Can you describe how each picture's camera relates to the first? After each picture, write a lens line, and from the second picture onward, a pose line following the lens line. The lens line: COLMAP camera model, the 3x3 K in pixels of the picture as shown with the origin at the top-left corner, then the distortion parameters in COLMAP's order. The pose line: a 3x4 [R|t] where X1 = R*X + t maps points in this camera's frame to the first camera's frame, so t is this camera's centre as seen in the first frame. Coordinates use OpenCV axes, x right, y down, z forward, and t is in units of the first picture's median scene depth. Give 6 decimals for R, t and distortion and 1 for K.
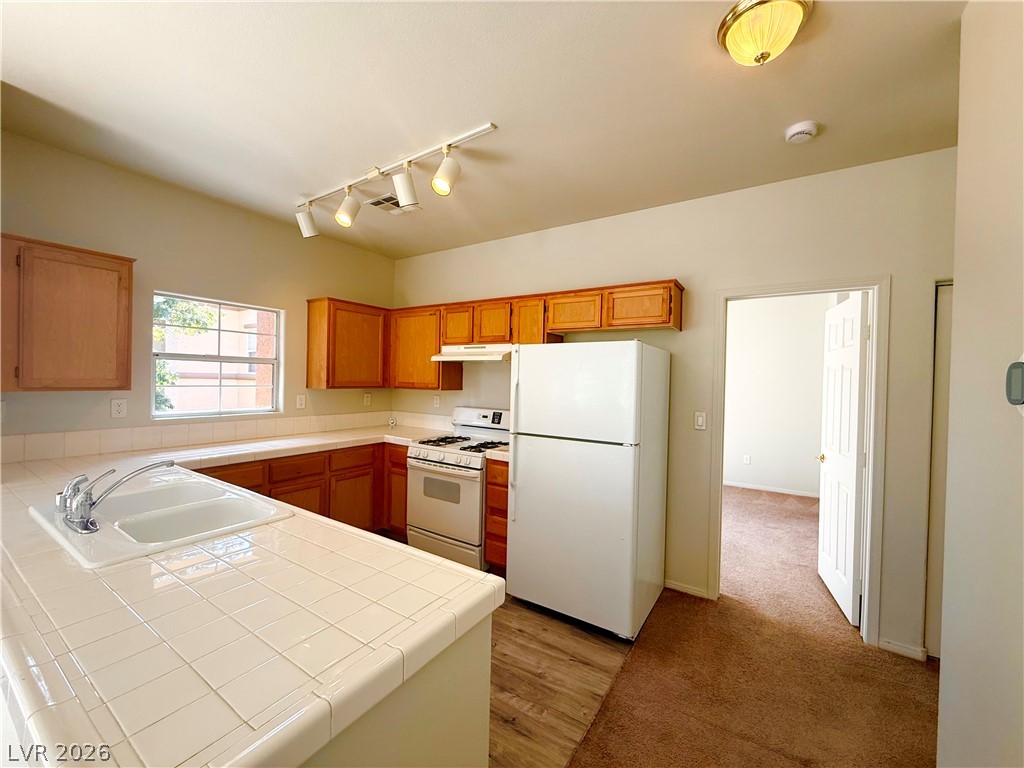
lens RADIAL K [[410.8, 0, 512.0], [0, 410.8, 384.0], [0, 0, 1]] dist [-0.002181, -0.000114]
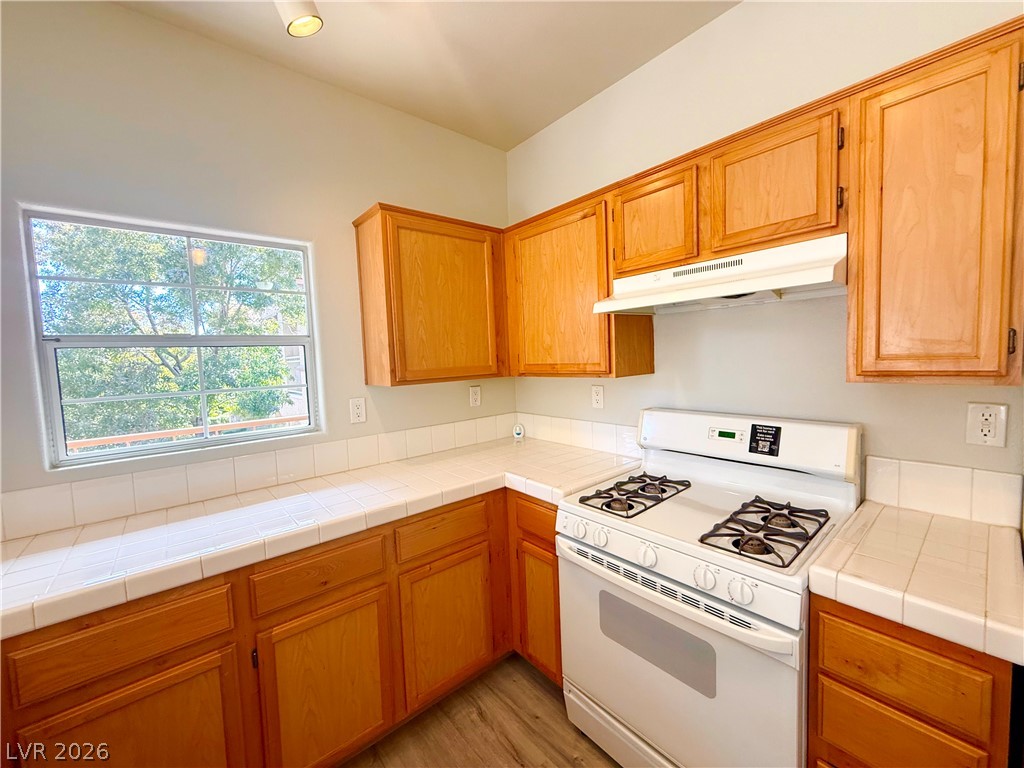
lens RADIAL K [[410.8, 0, 512.0], [0, 410.8, 384.0], [0, 0, 1]] dist [-0.002181, -0.000114]
pose [[0.956034, -0.043235, -0.290052, -0.155347], [0.059876, 0.997015, 0.048744, -0.006949], [0.287078, -0.063968, 0.955769, 0.539946]]
